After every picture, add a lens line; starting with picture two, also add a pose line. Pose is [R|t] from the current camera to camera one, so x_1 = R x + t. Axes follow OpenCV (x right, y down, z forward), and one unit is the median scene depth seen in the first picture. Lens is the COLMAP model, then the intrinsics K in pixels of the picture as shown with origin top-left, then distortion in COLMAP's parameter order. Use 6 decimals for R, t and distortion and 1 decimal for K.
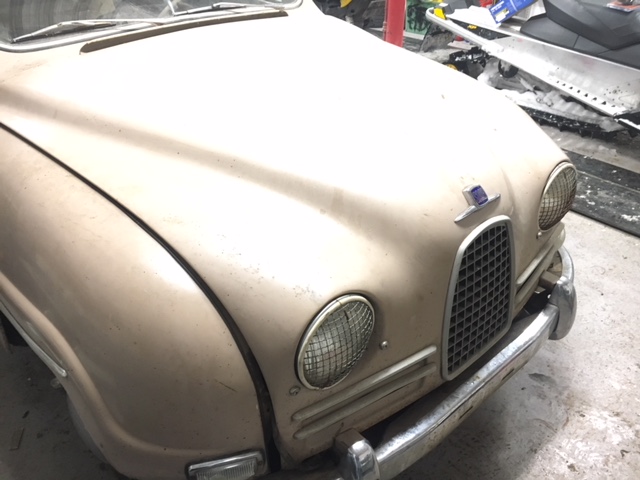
lens RADIAL K [[551.4, 0, 320.0], [0, 551.4, 240.0], [0, 0, 1]] dist [0.083748, -0.112266]
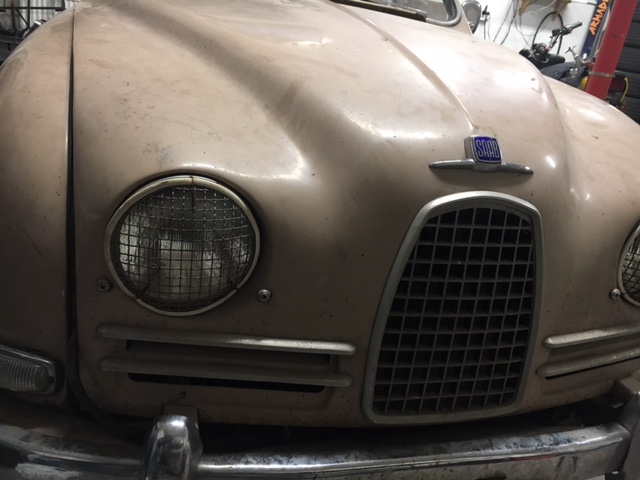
lens RADIAL K [[551.4, 0, 320.0], [0, 551.4, 240.0], [0, 0, 1]] dist [0.083748, -0.112266]
pose [[0.873633, 0.297040, -0.385399, 0.402785], [-0.374767, 0.915931, -0.143594, 0.190635], [0.310346, 0.269884, 0.911509, 0.362053]]
